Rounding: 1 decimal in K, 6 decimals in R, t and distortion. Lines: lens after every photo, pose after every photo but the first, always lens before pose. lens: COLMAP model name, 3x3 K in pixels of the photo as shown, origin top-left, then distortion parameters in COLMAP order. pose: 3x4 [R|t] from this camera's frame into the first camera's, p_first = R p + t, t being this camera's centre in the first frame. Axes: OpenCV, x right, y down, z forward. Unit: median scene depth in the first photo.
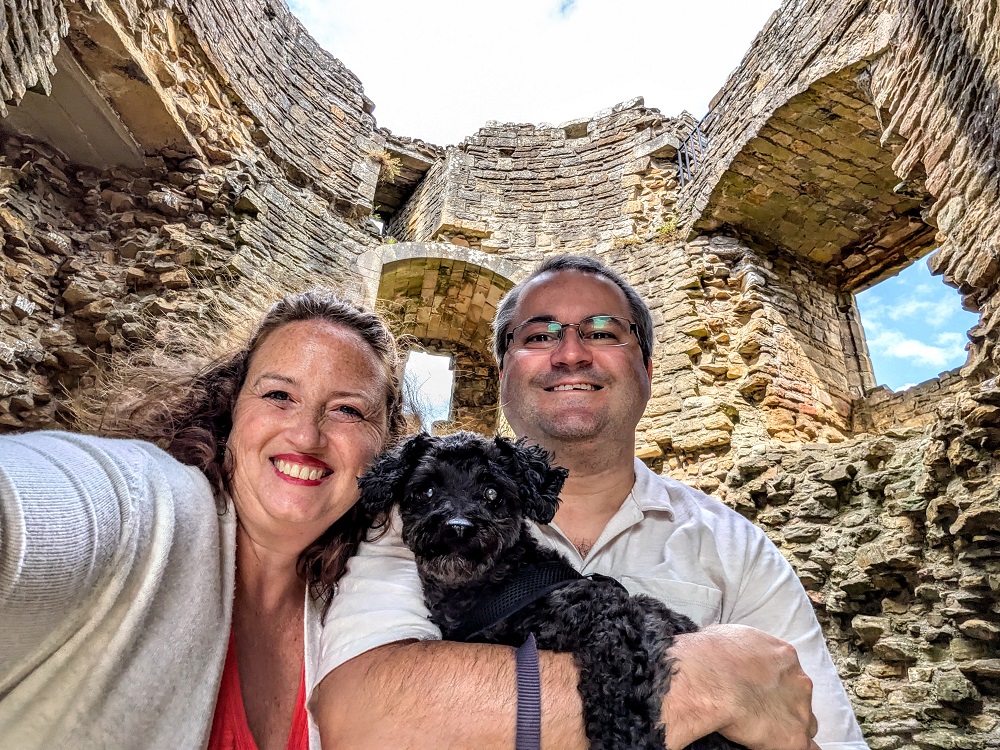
lens RADIAL K [[600.4, 0, 500.0], [0, 600.4, 375.0], [0, 0, 1]] dist [-0.001793, -0.000927]
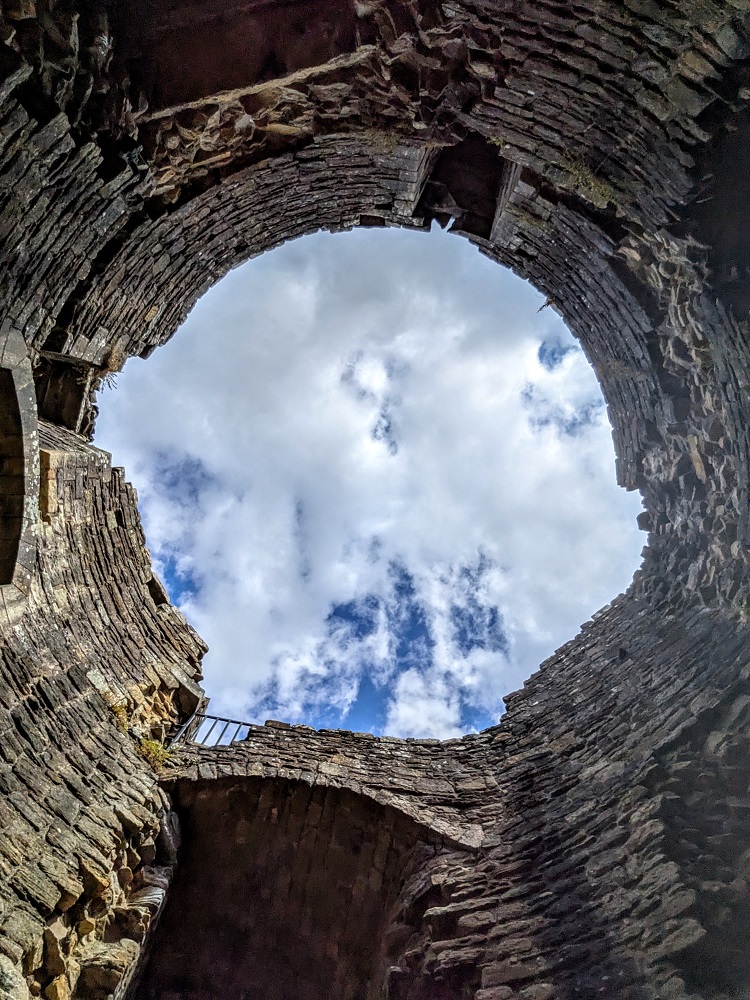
lens RADIAL K [[600.4, 0, 375.0], [0, 600.4, 525.7], [0, 0, 1]] dist [-0.001793, -0.000927]
pose [[0.160519, 0.975673, 0.149317, -0.071474], [-0.488002, 0.209945, -0.847217, 0.229637], [-0.857955, 0.063127, 0.509831, 0.415878]]
